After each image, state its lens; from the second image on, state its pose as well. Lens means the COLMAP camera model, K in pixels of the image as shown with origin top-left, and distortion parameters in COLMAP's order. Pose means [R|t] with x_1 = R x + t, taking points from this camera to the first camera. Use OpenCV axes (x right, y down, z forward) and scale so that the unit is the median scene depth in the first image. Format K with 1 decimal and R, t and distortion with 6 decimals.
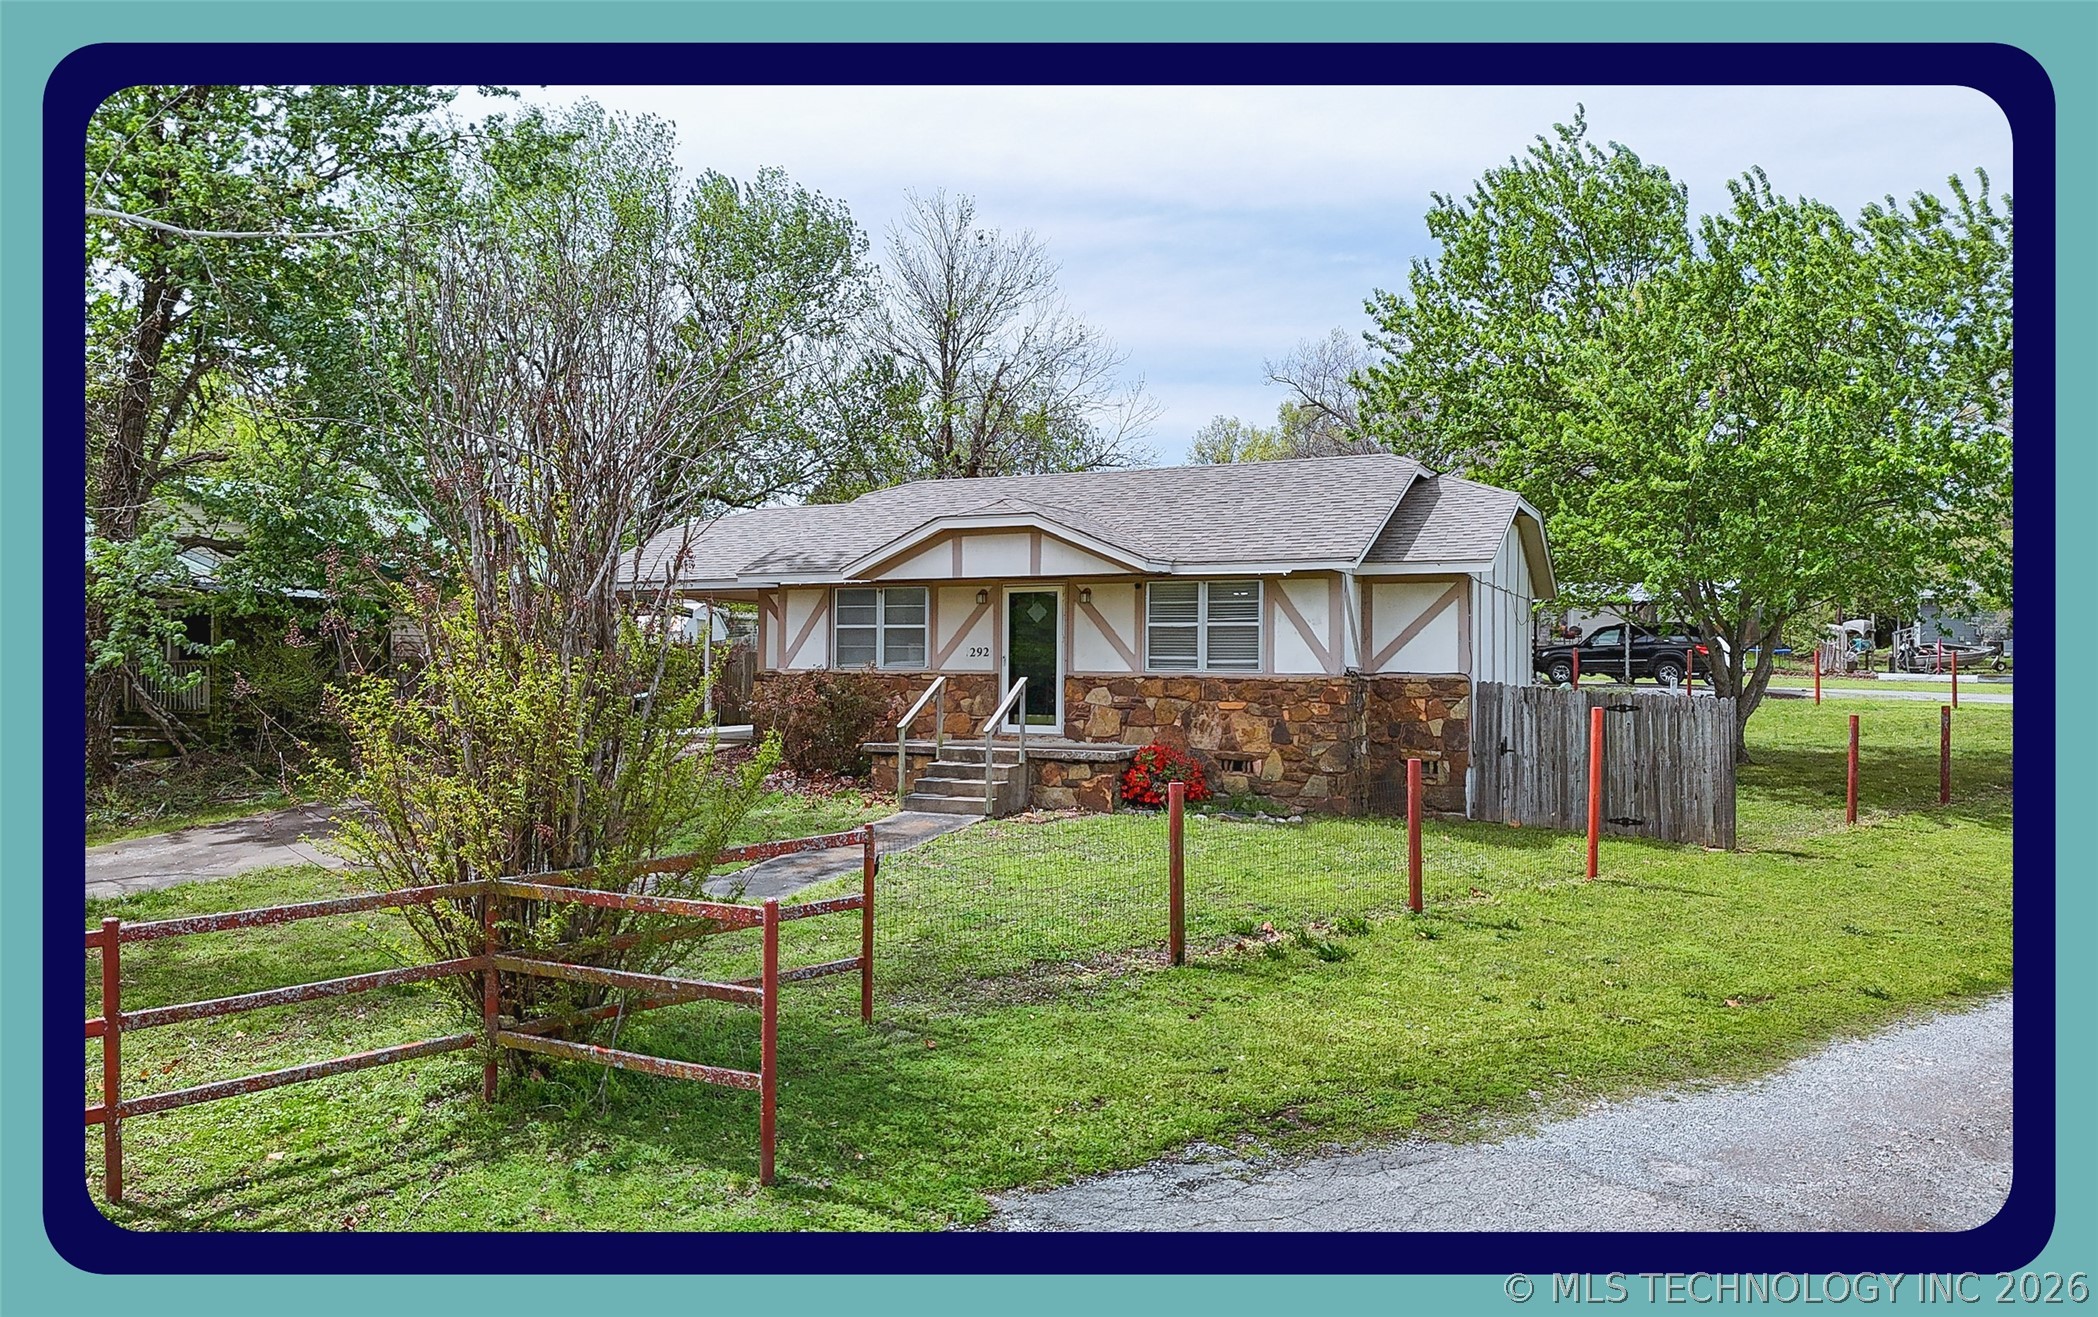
lens RADIAL K [[1491.7, 0, 1002.5], [0, 1491.7, 657.9], [0, 0, 1]] dist [0.005557, 0.000967]
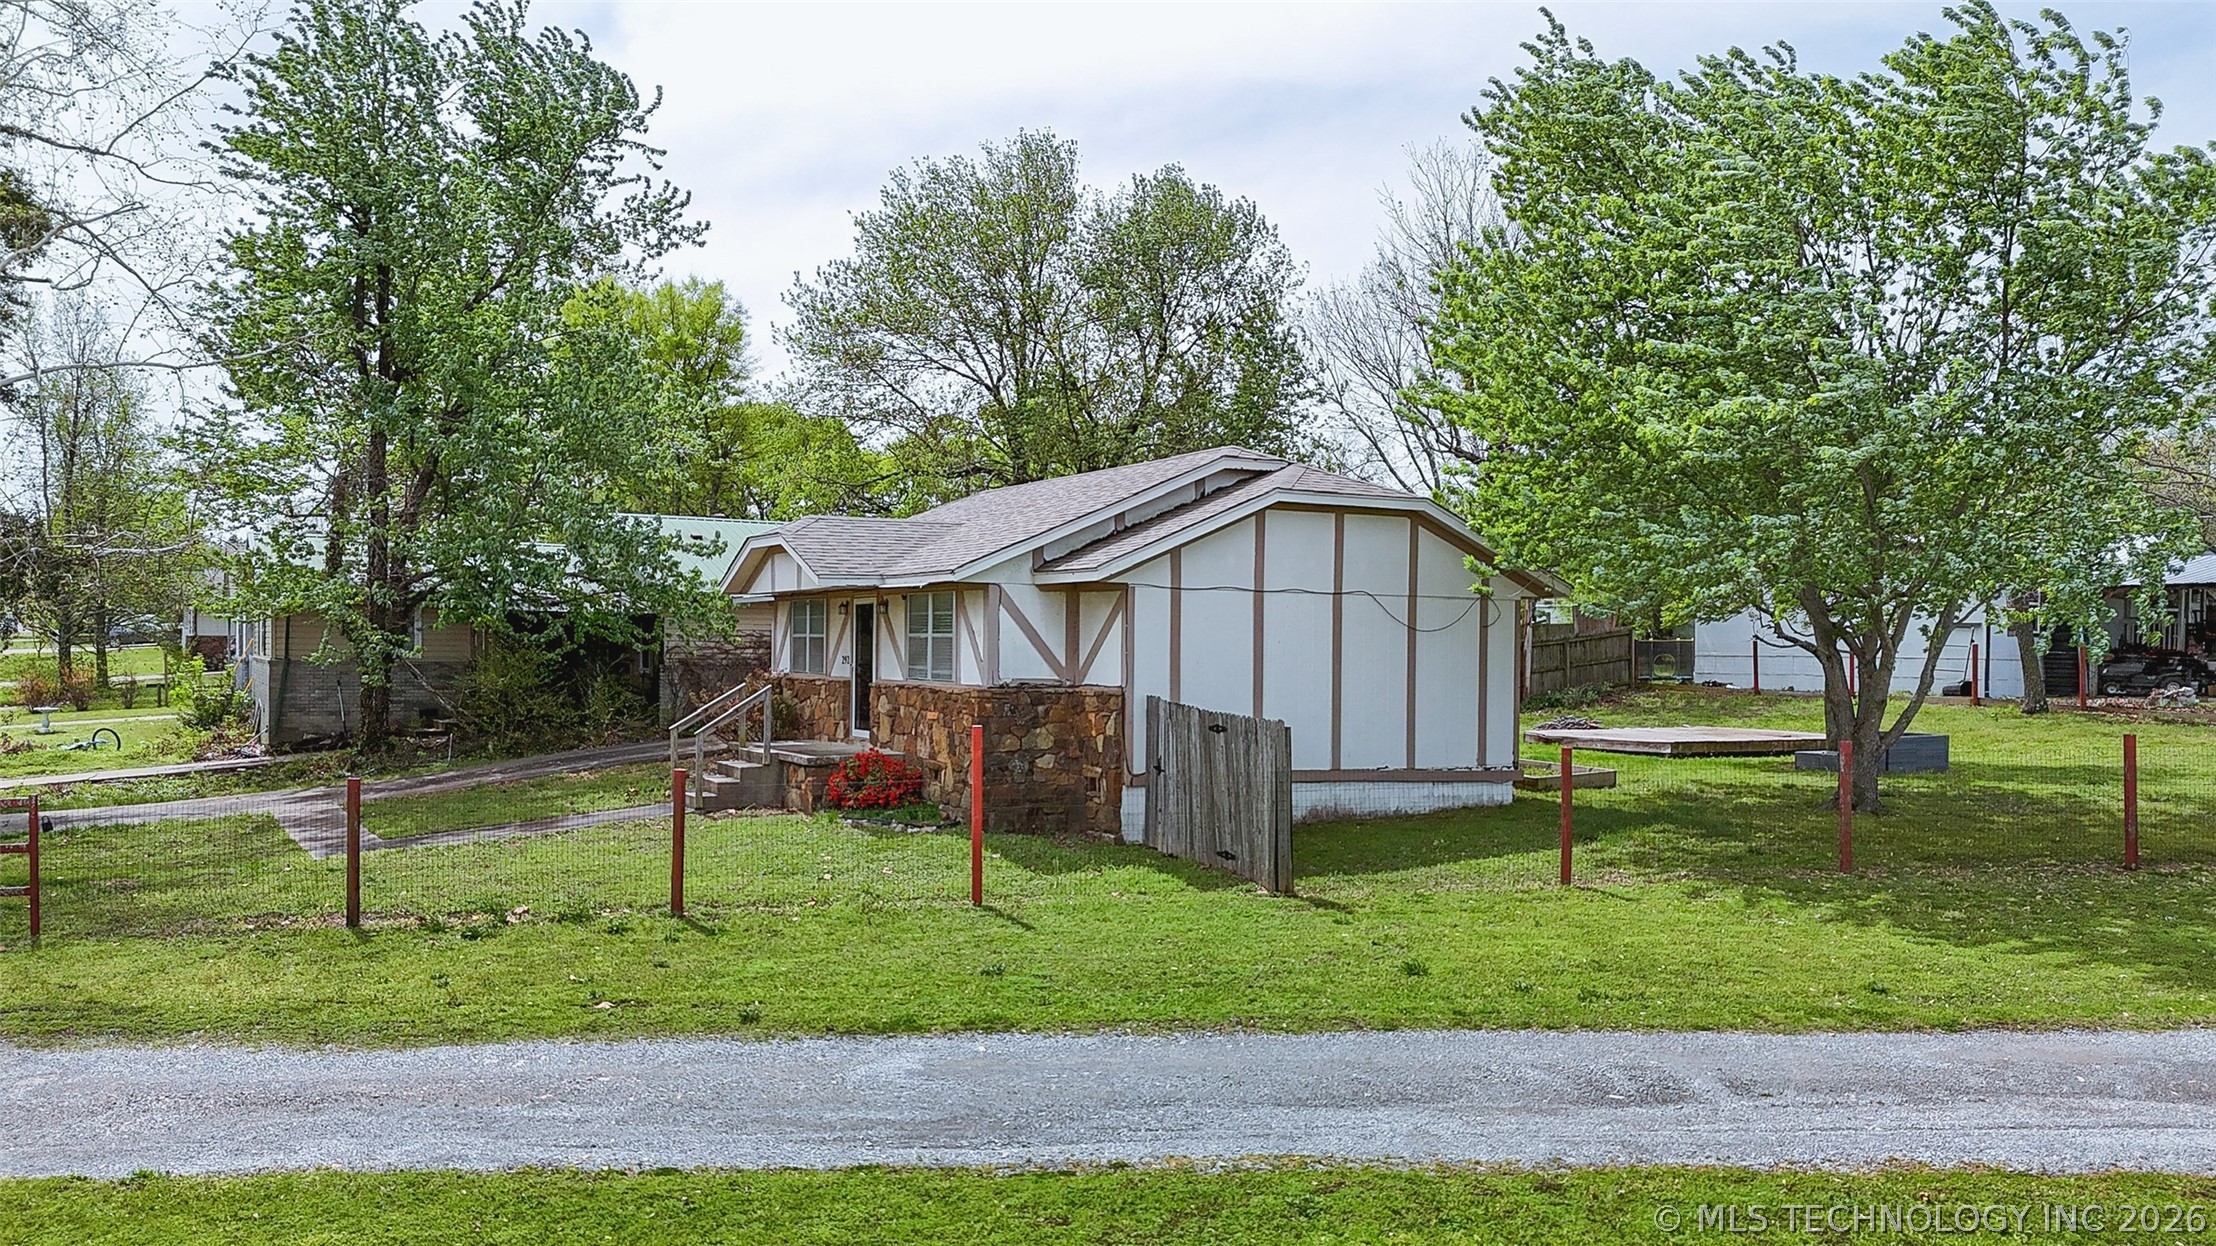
lens RADIAL K [[1651.0, 0, 1112.3], [0, 1651.0, 621.4], [0, 0, 1]] dist [0.048515, -0.000313]
pose [[0.823154, -0.007368, -0.567771, 0.882695], [-0.003015, 0.999845, -0.017347, -0.012849], [0.567811, 0.015991, 0.823004, 0.142166]]
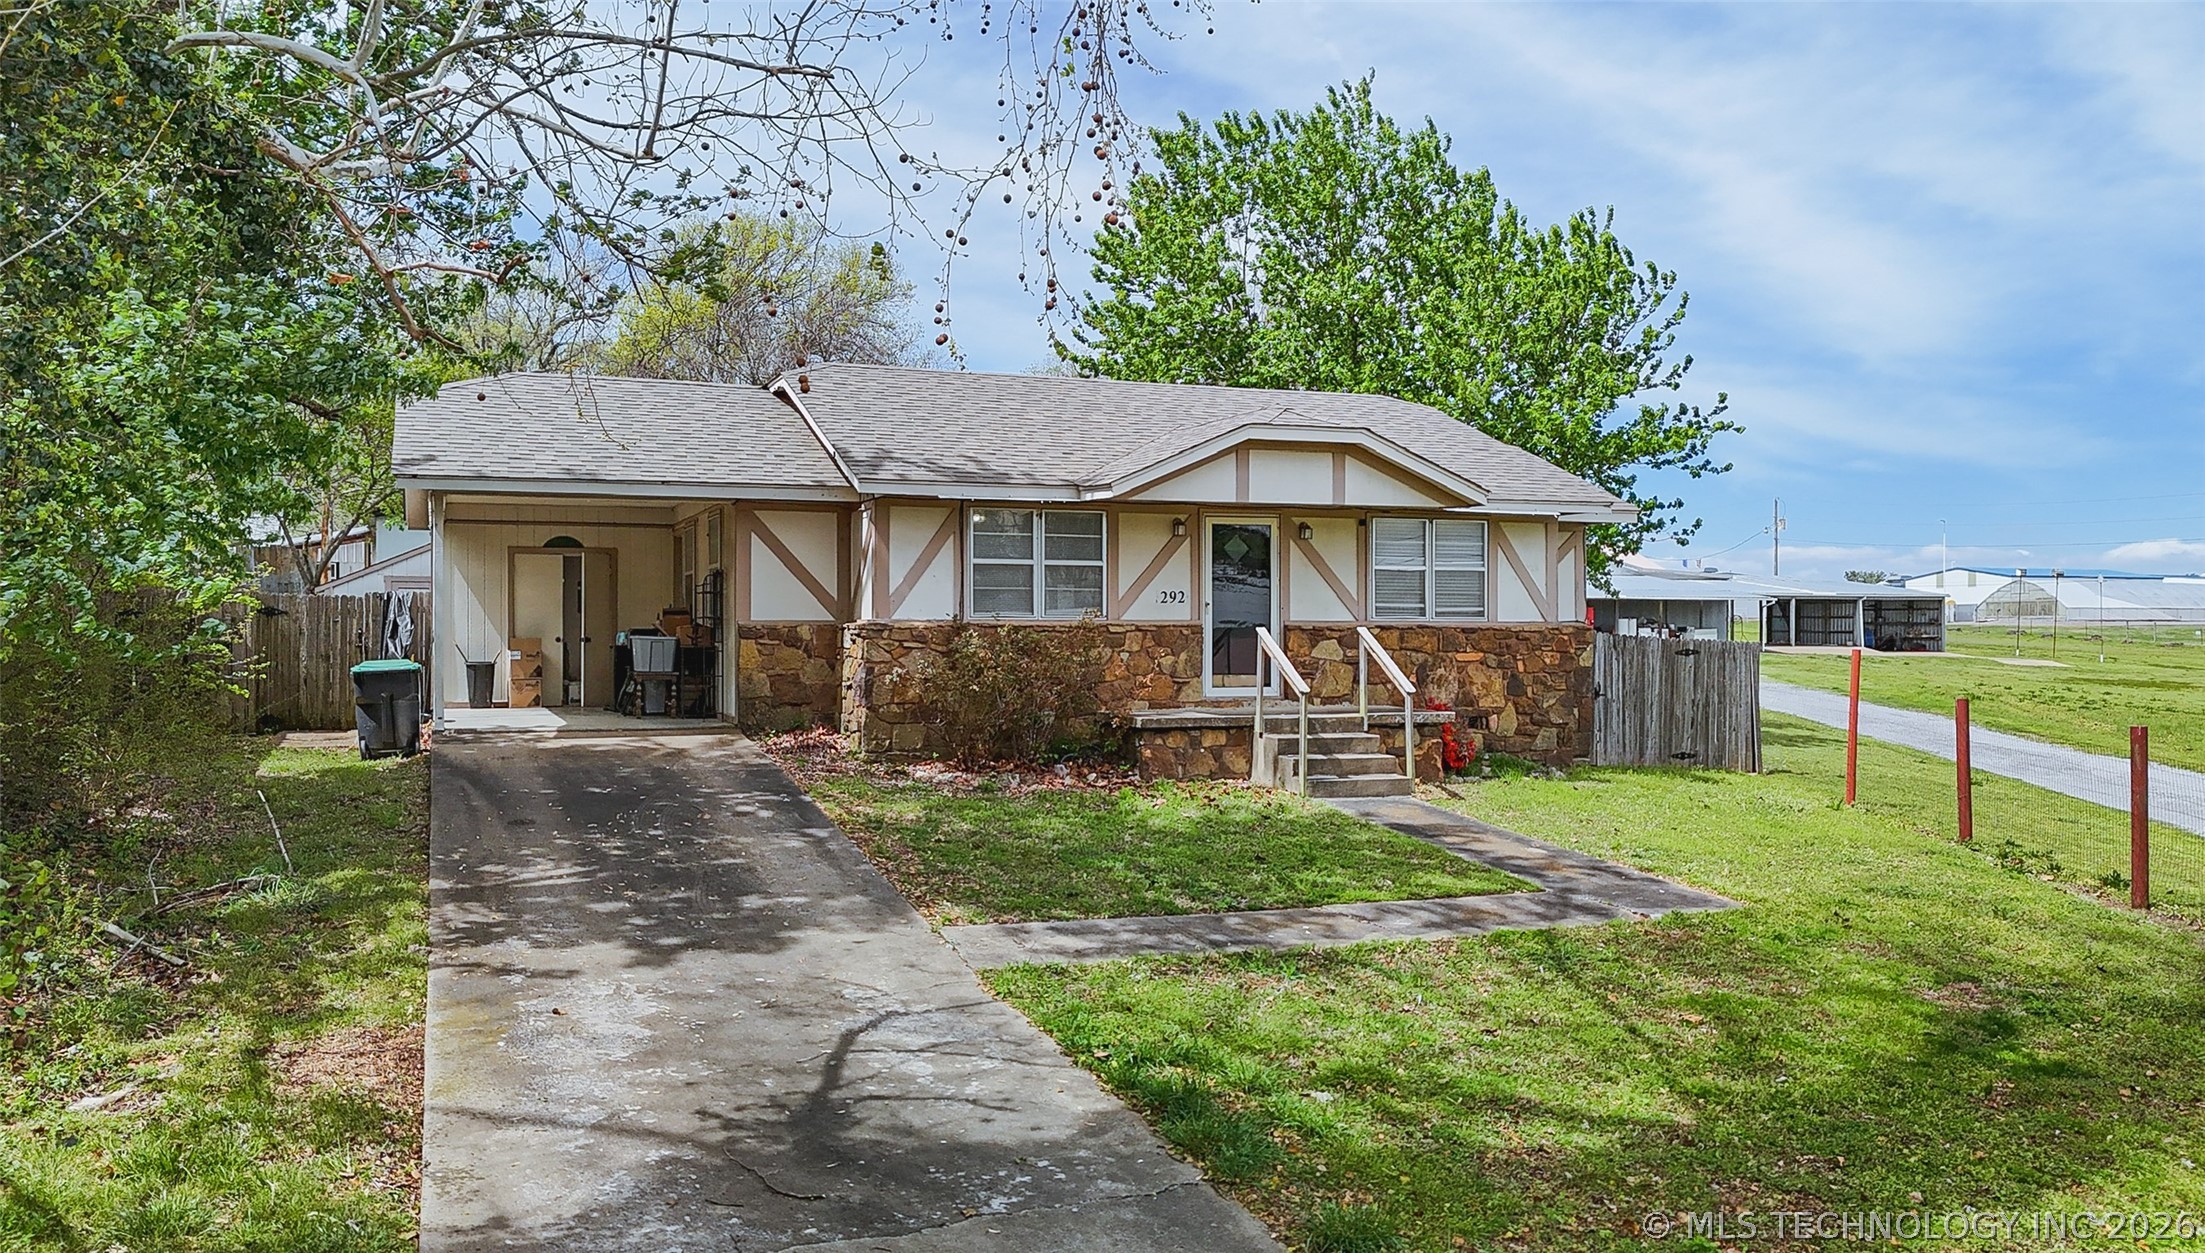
lens RADIAL K [[1642.1, 0, 1076.5], [0, 1642.1, 633.8], [0, 0, 1]] dist [0.080442, -0.083954]
pose [[0.682891, -0.008696, 0.730468, -0.741825], [0.000756, 0.999937, 0.011197, 0.006113], [-0.730520, -0.007095, 0.682855, 0.479278]]
